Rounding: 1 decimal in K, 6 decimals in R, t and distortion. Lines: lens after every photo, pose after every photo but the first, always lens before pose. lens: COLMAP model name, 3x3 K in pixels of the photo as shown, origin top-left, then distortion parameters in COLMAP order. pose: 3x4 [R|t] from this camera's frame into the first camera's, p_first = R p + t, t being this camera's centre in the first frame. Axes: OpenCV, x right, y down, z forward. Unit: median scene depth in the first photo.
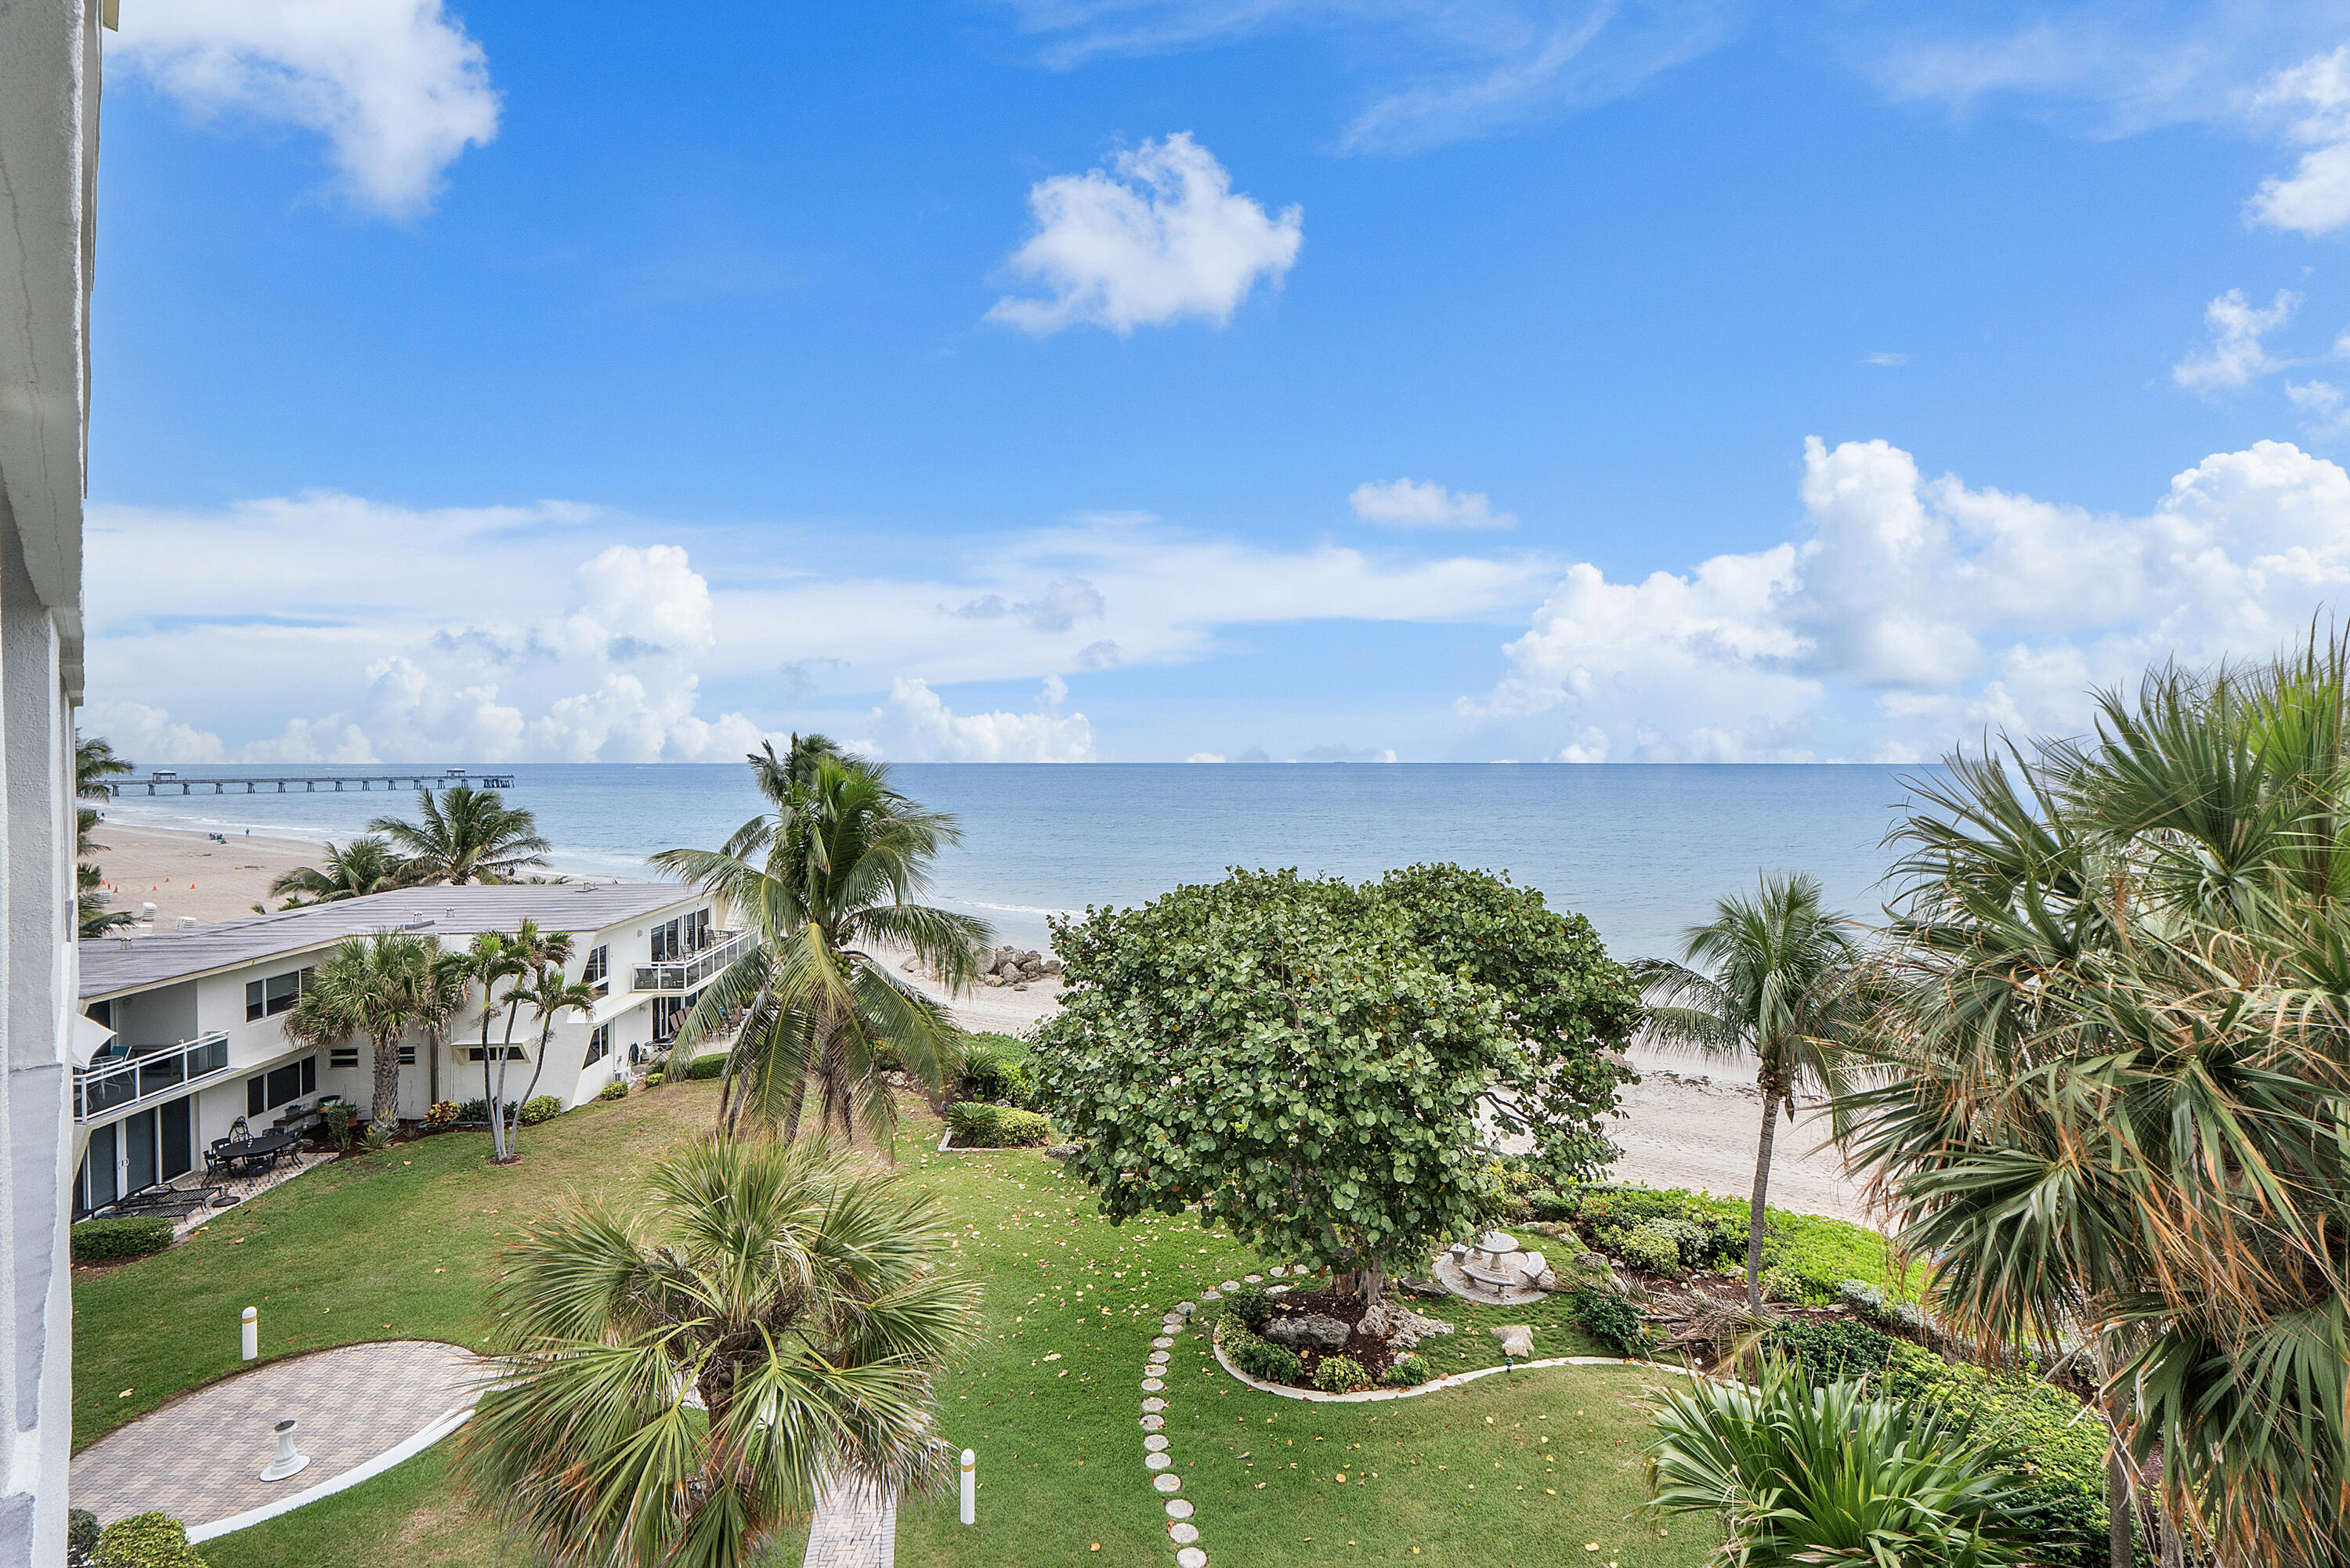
lens RADIAL K [[1011.0, 0, 1345.4], [0, 1011.0, 764.7], [0, 0, 1]] dist [-0.004173, -0.000467]
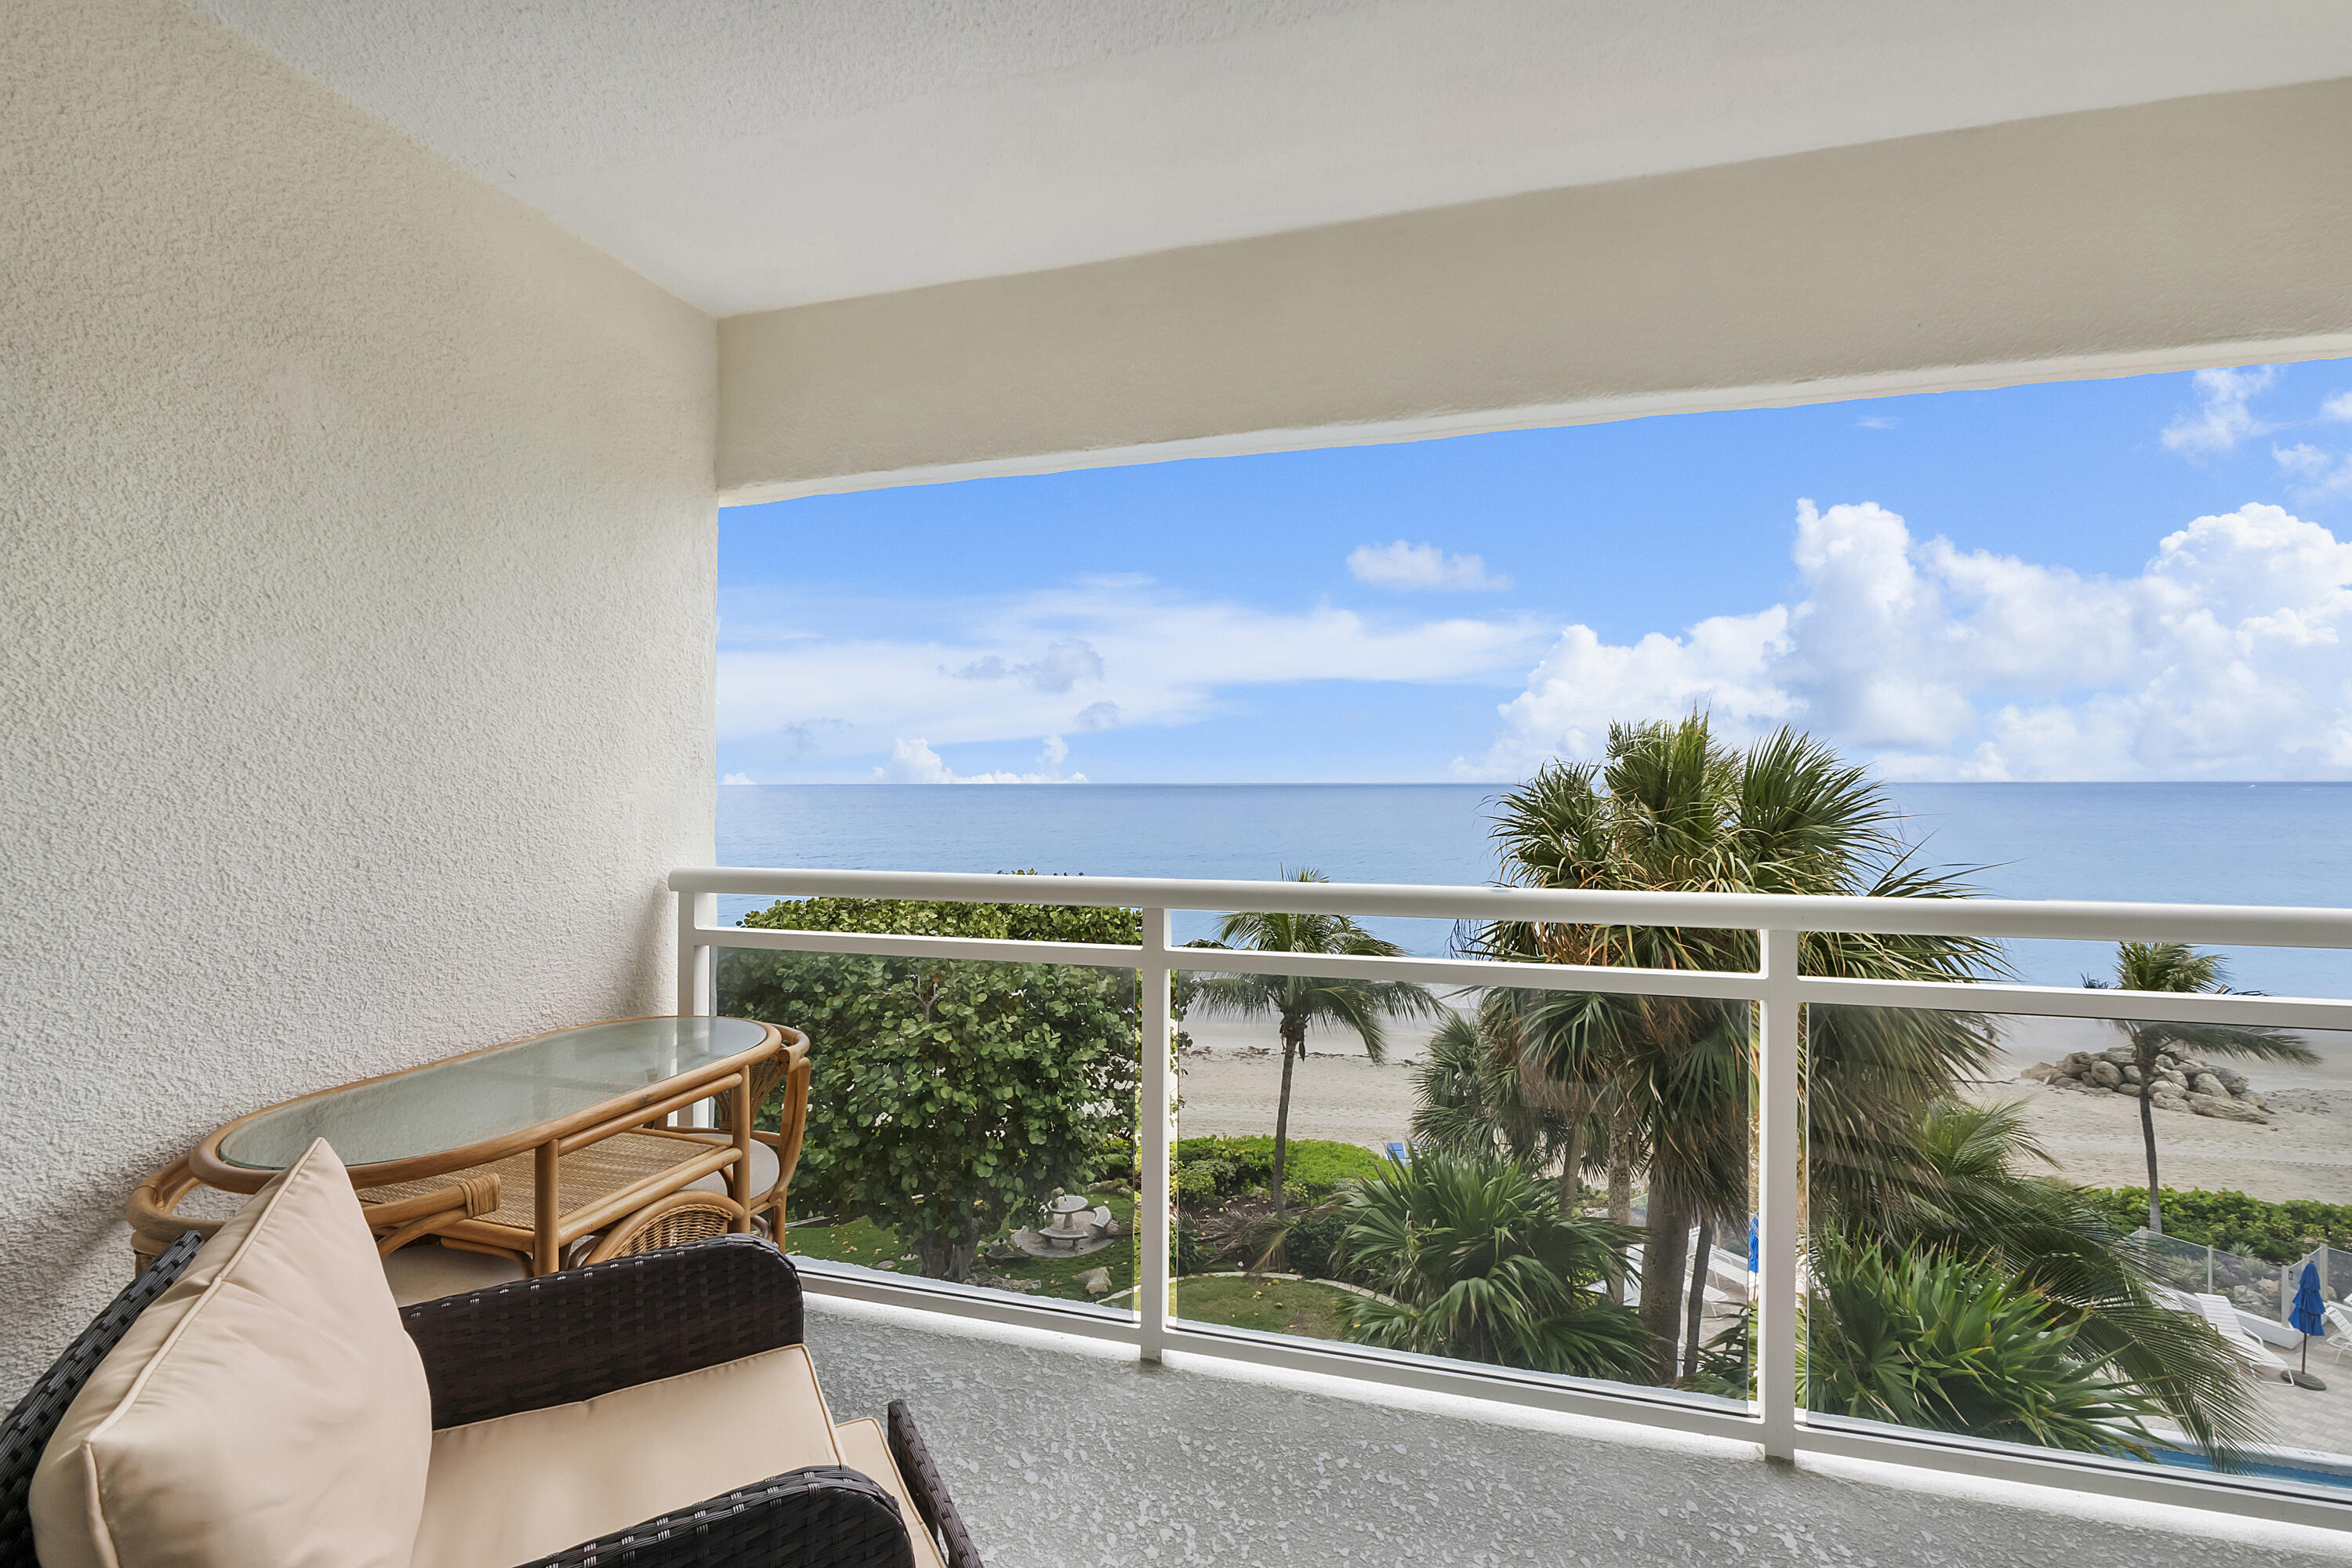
lens RADIAL K [[1067.9, 0, 1149.0], [0, 1067.9, 811.8], [0, 0, 1]] dist [-0.005085, -0.000490]
pose [[0.903934, -0.015475, 0.427392, -0.302285], [0.009838, 0.999833, 0.015395, 0.017602], [-0.427558, -0.009711, 0.903936, -0.127160]]
